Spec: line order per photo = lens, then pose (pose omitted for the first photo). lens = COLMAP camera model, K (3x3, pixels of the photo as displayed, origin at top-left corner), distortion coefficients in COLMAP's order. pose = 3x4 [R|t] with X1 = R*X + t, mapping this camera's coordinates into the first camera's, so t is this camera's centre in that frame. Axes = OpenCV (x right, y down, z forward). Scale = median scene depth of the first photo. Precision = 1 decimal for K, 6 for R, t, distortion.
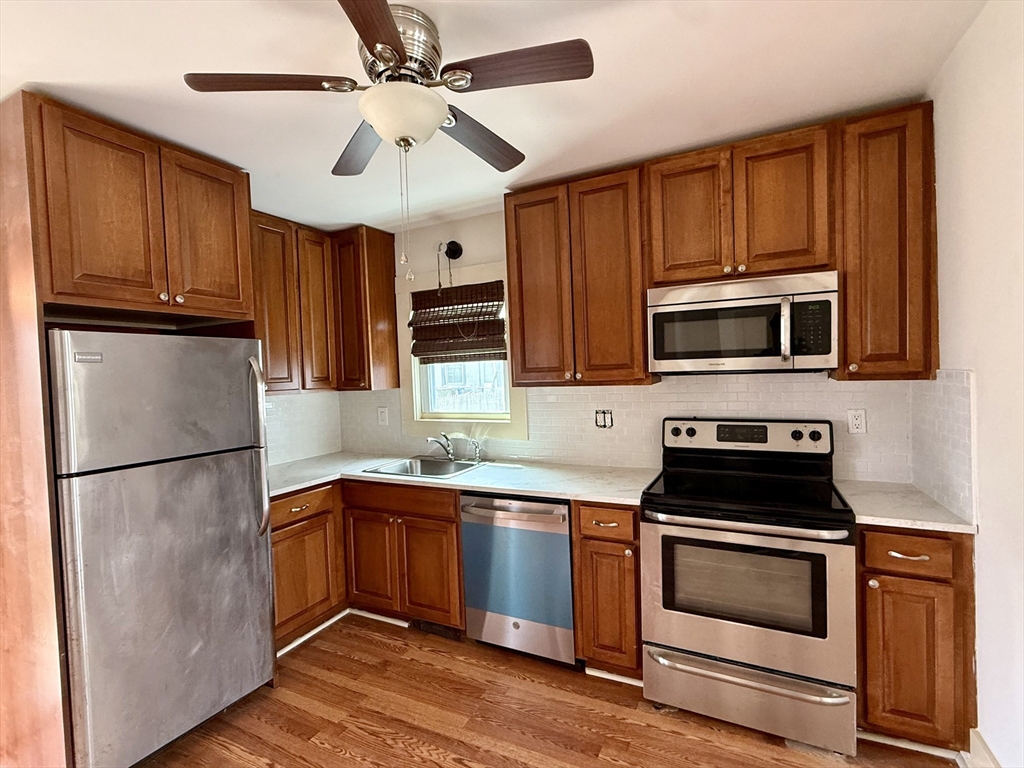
lens RADIAL K [[491.2, 0, 507.5], [0, 491.2, 383.0], [0, 0, 1]] dist [0.002045, -0.001416]
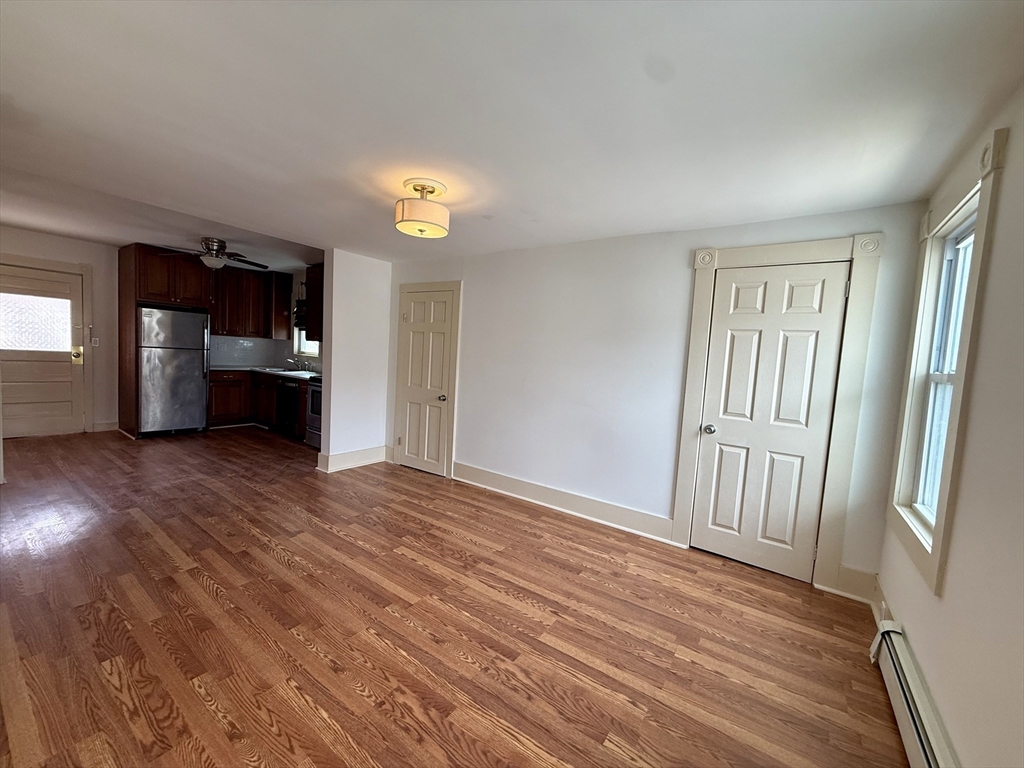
lens RADIAL K [[402.0, 0, 516.3], [0, 402.0, 382.8], [0, 0, 1]] dist [-0.001023, 0.000043]
pose [[0.985310, 0.103712, -0.135675, 1.245568], [-0.096581, 0.993625, 0.058145, -0.000894], [0.140841, -0.044188, 0.989046, -0.853923]]
